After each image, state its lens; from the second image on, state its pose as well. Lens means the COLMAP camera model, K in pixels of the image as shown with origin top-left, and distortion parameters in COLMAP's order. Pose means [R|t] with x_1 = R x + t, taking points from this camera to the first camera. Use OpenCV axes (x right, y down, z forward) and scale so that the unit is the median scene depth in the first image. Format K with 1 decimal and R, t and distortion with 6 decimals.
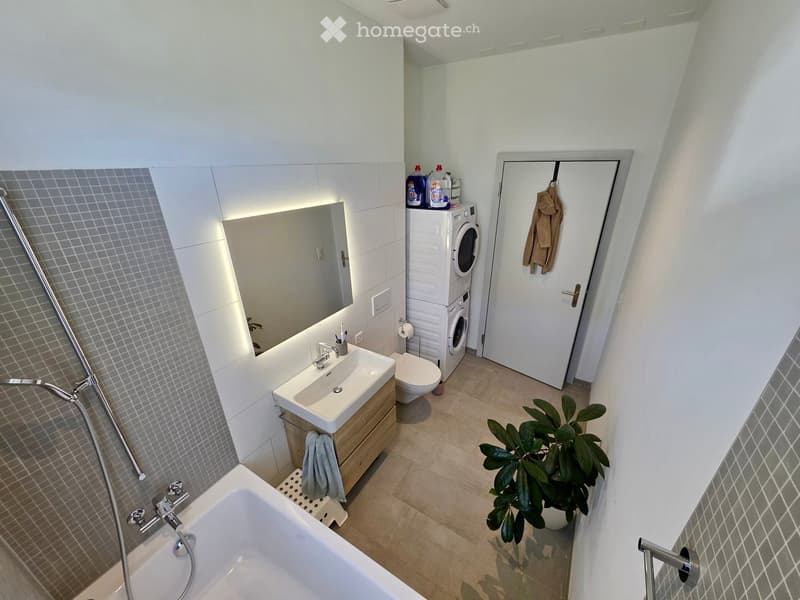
lens RADIAL K [[319.4, 0, 402.9], [0, 319.4, 303.5], [0, 0, 1]] dist [0.003124, 0.000320]
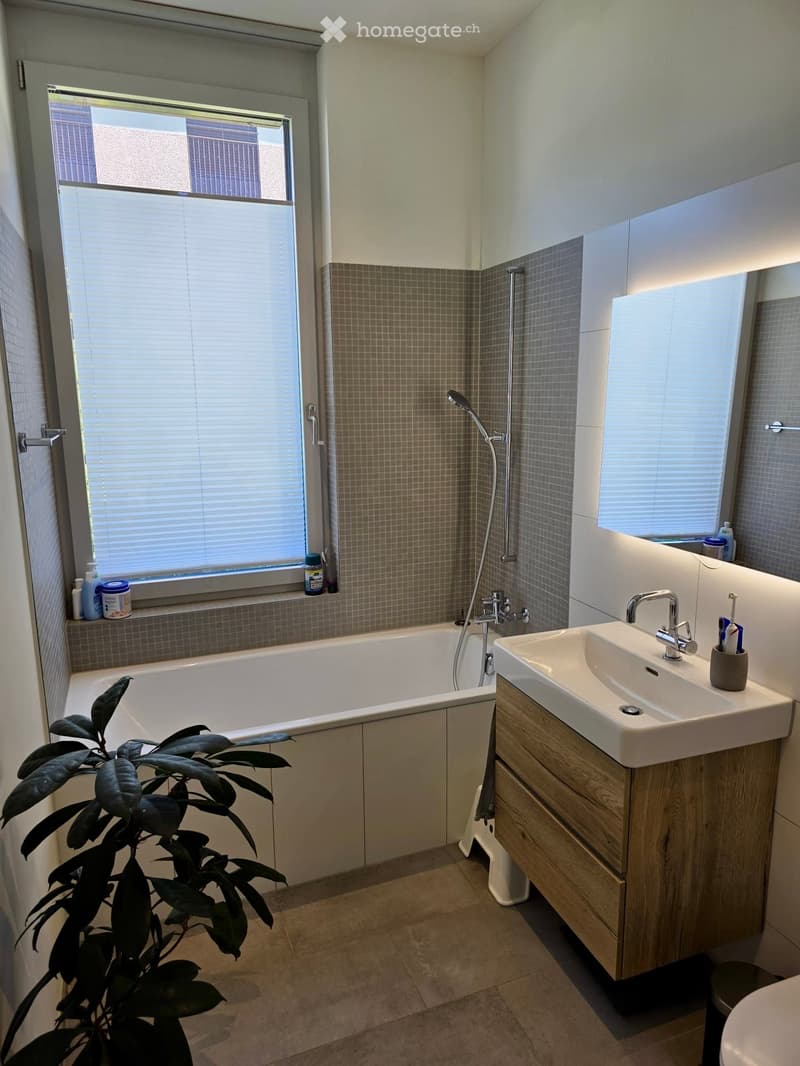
lens RADIAL K [[714.2, 0, 402.1], [0, 714.2, 527.6], [0, 0, 1]] dist [0.043718, -0.045680]
pose [[-0.605751, 0.167389, -0.777847, 0.693730], [-0.315300, 0.847082, 0.427829, -0.249779], [0.730514, 0.504413, -0.460344, 1.133667]]
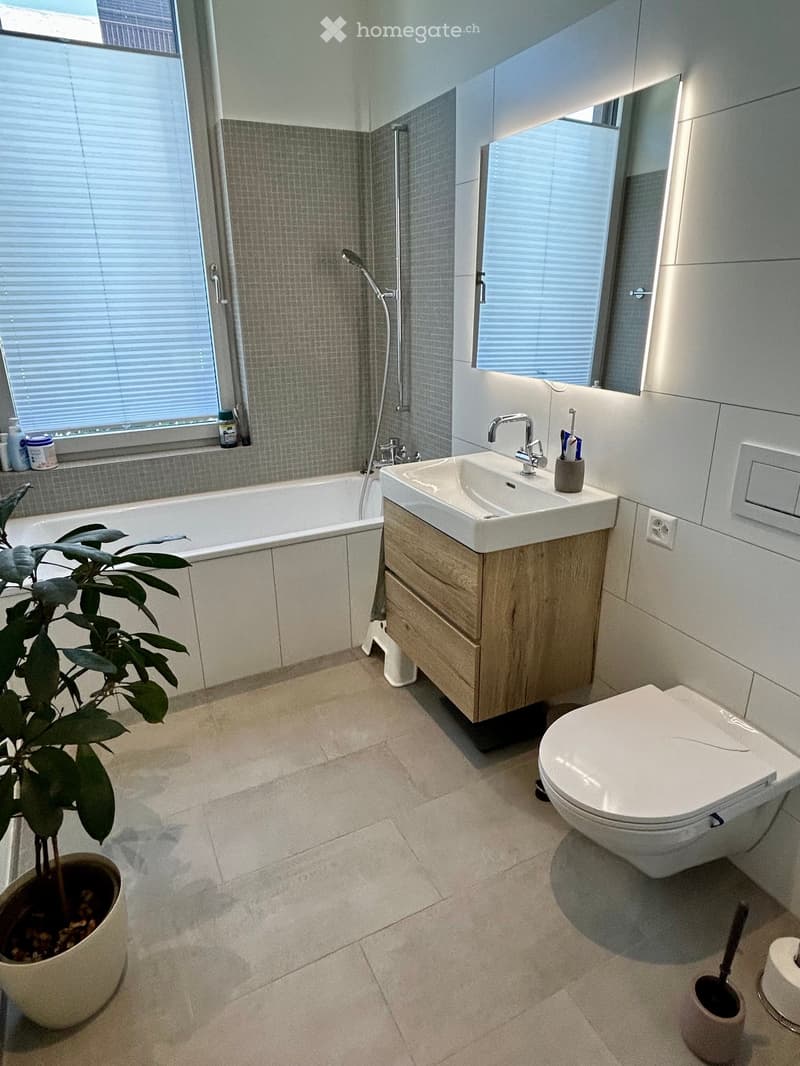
lens RADIAL K [[635.6, 0, 406.2], [0, 635.6, 534.8], [0, 0, 1]] dist [-0.019197, -0.003718]
pose [[-0.522145, 0.319397, -0.790791, 0.674534], [-0.336170, 0.775078, 0.535018, -0.197365], [0.783808, 0.545197, -0.297332, 1.244916]]
